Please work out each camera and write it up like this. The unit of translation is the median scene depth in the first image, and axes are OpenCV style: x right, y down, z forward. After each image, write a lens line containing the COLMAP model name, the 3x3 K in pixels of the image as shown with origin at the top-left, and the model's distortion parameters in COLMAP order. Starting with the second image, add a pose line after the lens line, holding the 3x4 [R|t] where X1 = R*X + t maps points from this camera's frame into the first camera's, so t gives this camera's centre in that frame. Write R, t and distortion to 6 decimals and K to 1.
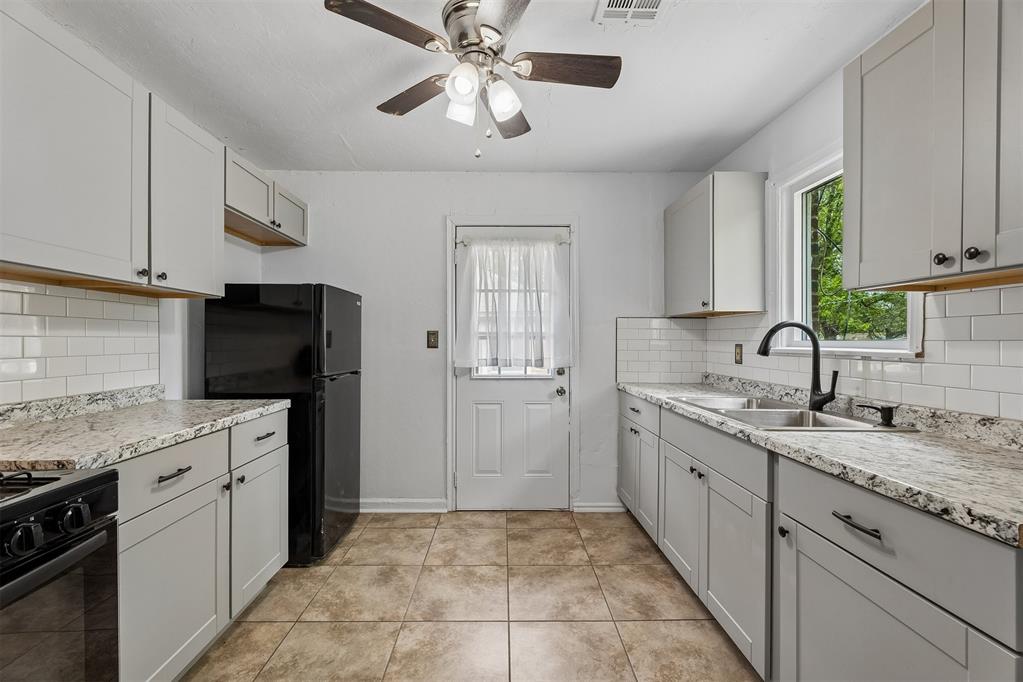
lens RADIAL K [[428.7, 0, 511.7], [0, 428.7, 340.2], [0, 0, 1]] dist [-0.000702, 0.000722]
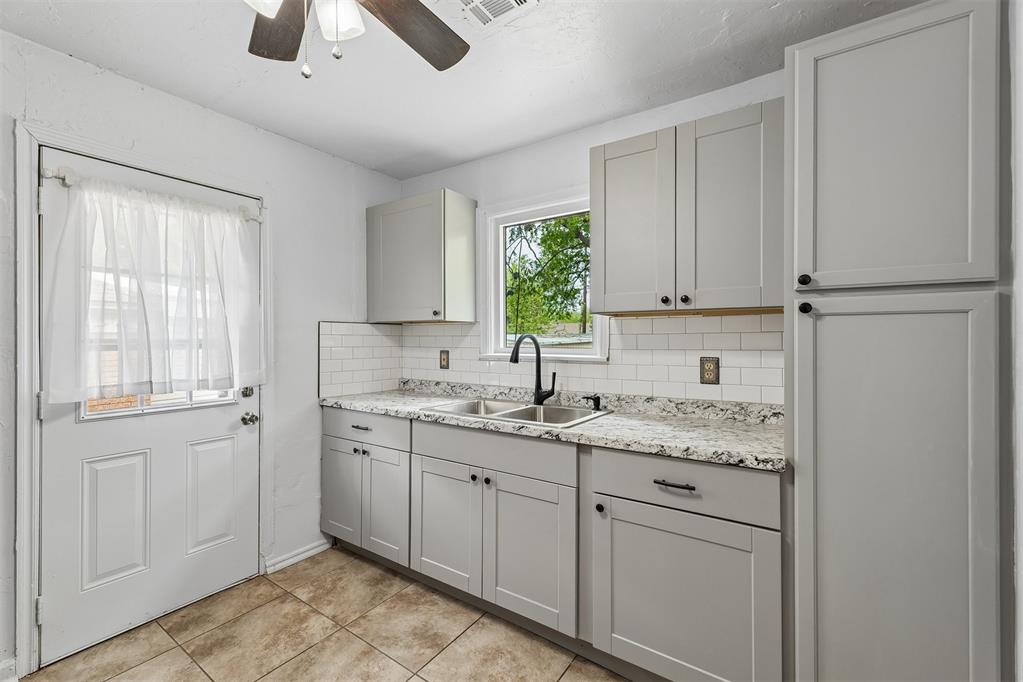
lens RADIAL K [[428.7, 0, 508.6], [0, 428.7, 336.3], [0, 0, 1]] dist [-0.000702, 0.000722]
pose [[0.589014, 0.001548, 0.808121, -0.283325], [0.002478, 0.999990, -0.003721, -0.024986], [-0.808119, 0.004194, 0.589004, 0.258091]]
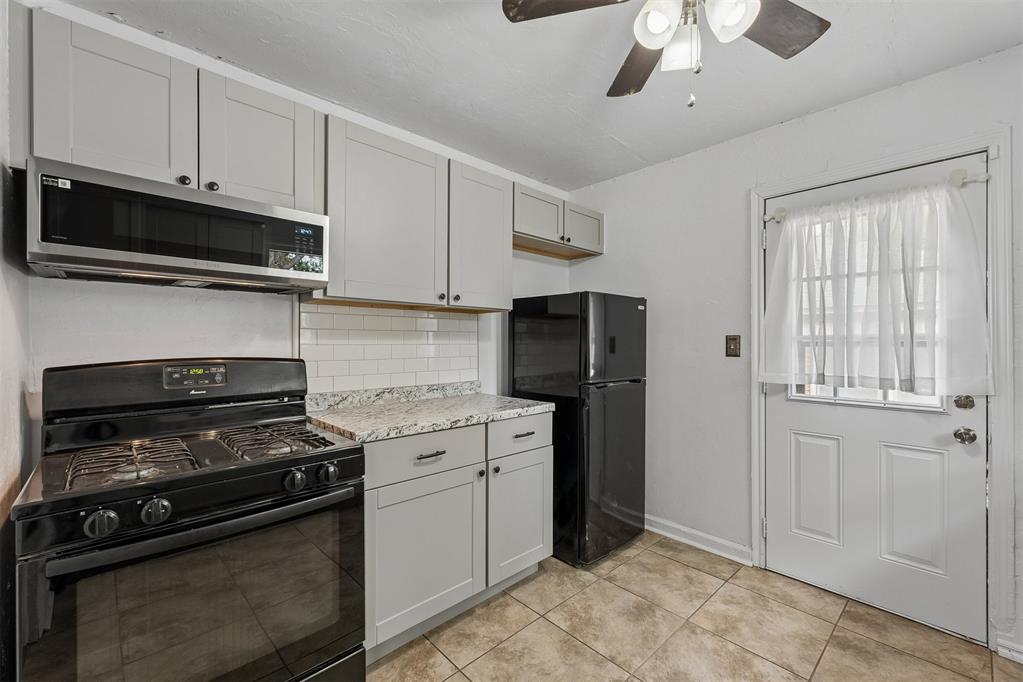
lens RADIAL K [[428.7, 0, 508.2], [0, 428.7, 340.5], [0, 0, 1]] dist [-0.000702, 0.000722]
pose [[0.666470, -0.001328, -0.745530, 0.176201], [-0.000632, 0.999997, -0.002346, -0.012936], [0.745531, 0.002035, 0.666467, 0.183944]]
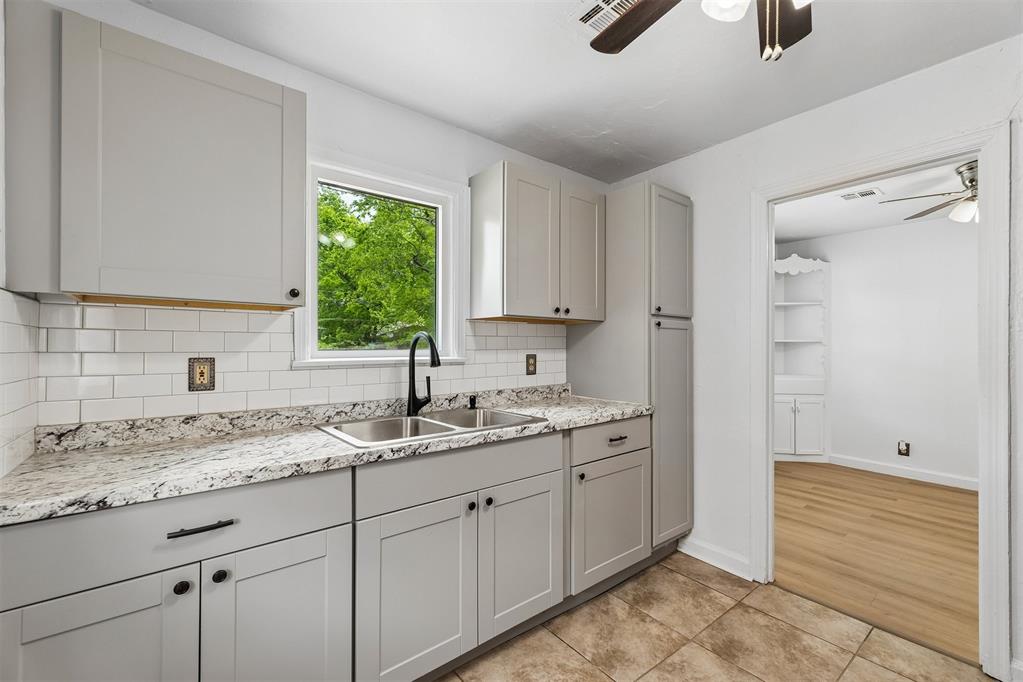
lens RADIAL K [[428.7, 0, 511.1], [0, 428.7, 346.5], [0, 0, 1]] dist [-0.000702, 0.000722]
pose [[-0.600002, -0.003112, 0.799993, -0.233129], [-0.002552, 0.999995, 0.001976, -0.009524], [-0.799995, -0.000856, -0.600006, 1.137233]]
